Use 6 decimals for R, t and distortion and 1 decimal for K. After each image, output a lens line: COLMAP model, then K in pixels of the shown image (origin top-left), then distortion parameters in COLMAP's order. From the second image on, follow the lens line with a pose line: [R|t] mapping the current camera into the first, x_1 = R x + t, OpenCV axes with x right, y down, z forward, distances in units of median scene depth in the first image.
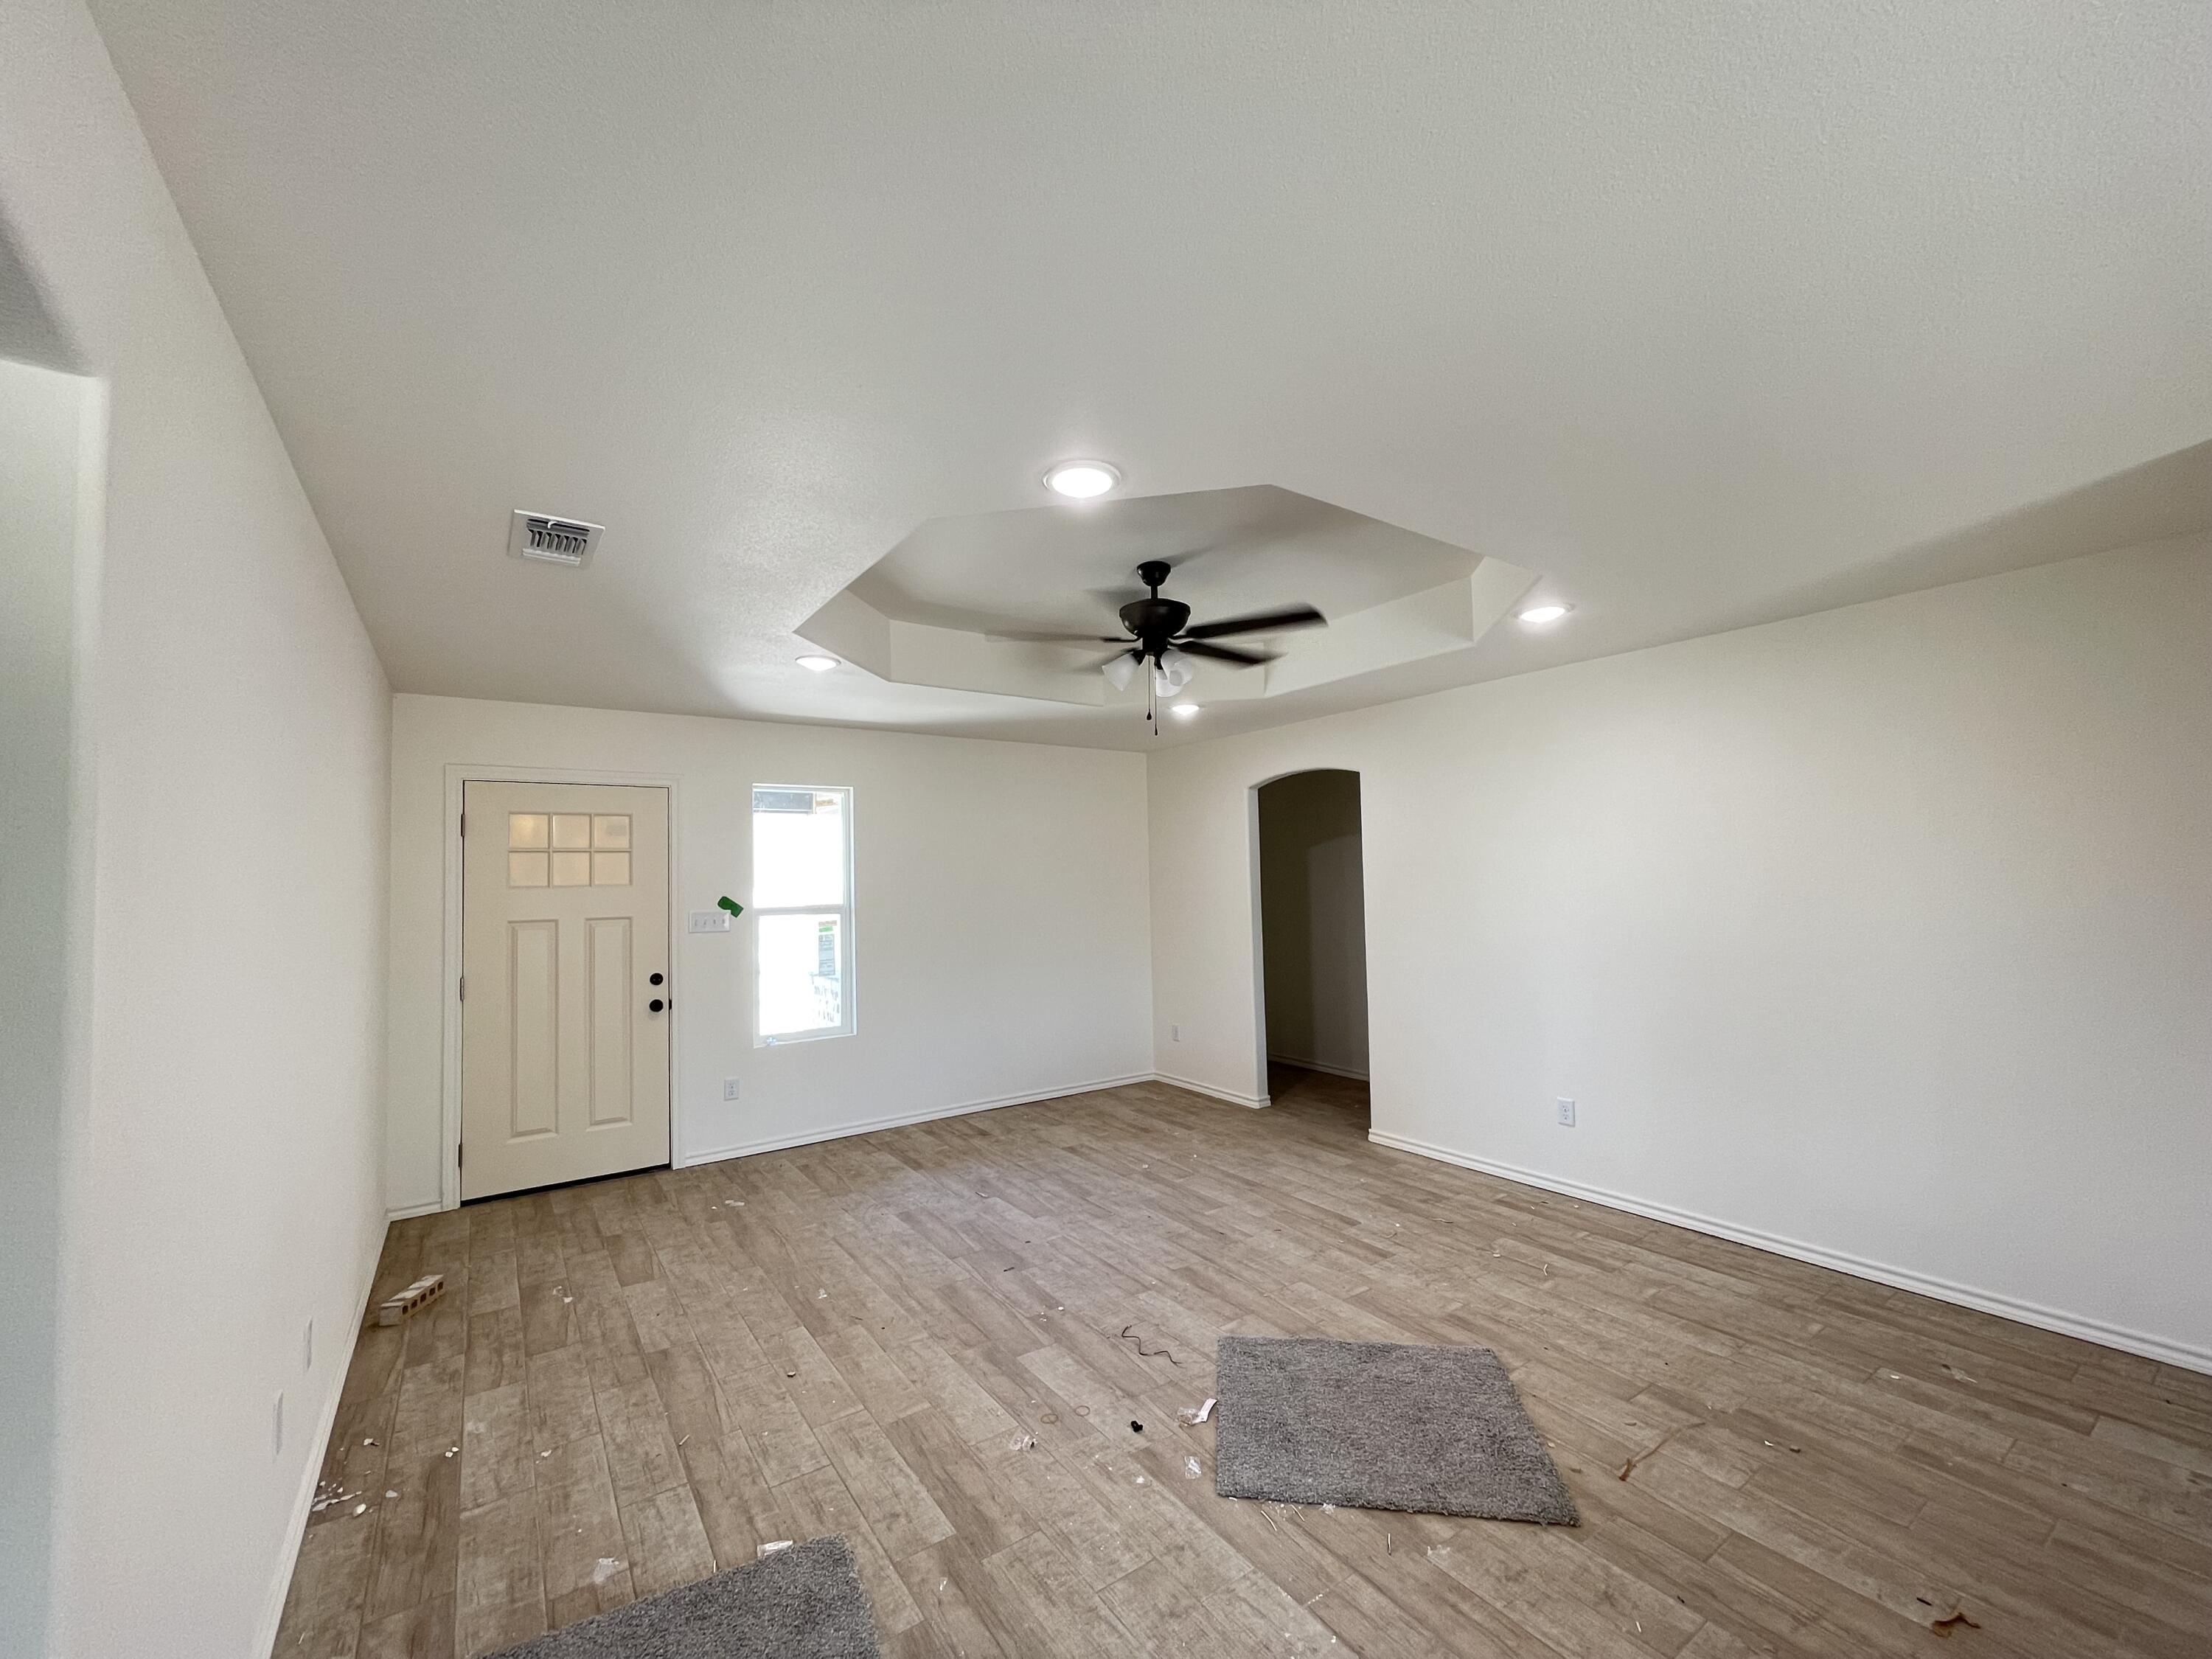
lens RADIAL K [[893.8, 0, 1105.6], [0, 893.8, 833.4], [0, 0, 1]] dist [-0.002492, -0.001518]
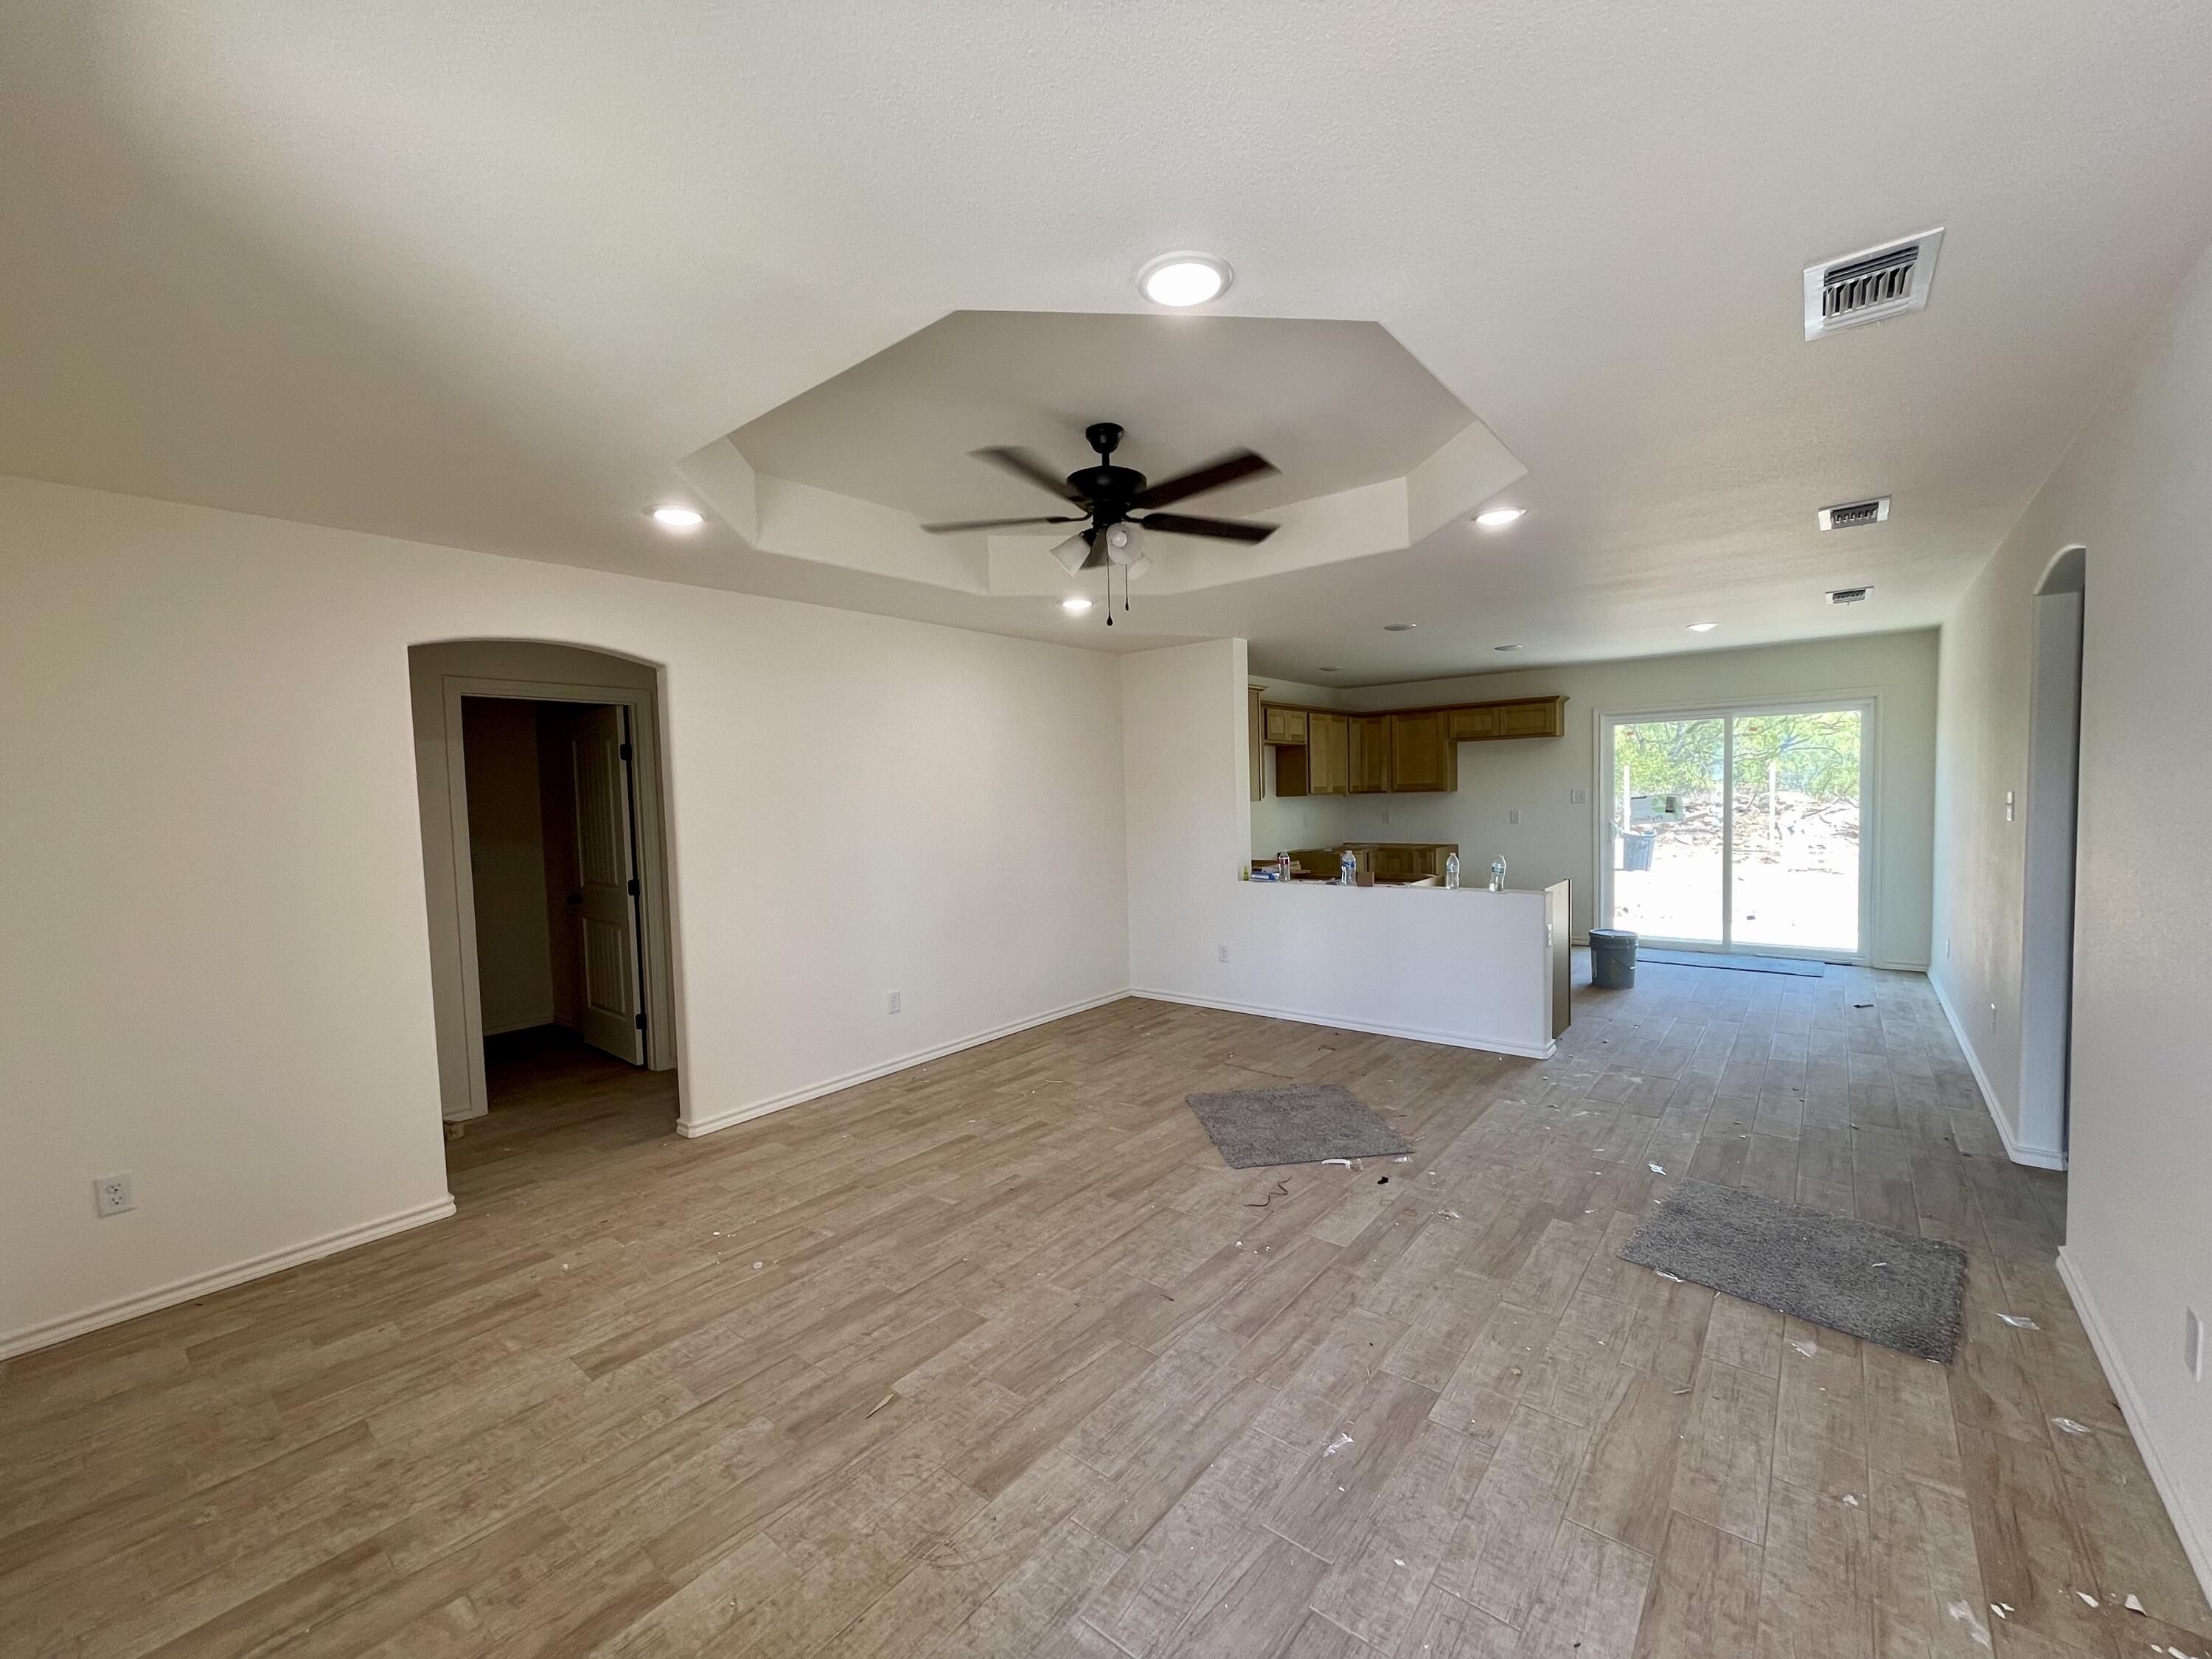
lens RADIAL K [[893.8, 0, 1101.7], [0, 893.8, 838.2], [0, 0, 1]] dist [-0.002492, -0.001518]
pose [[-0.273439, -0.020579, 0.961669, -0.770398], [-0.011799, 0.999768, 0.018039, 0.083173], [-0.961817, -0.006415, -0.273618, 1.200971]]
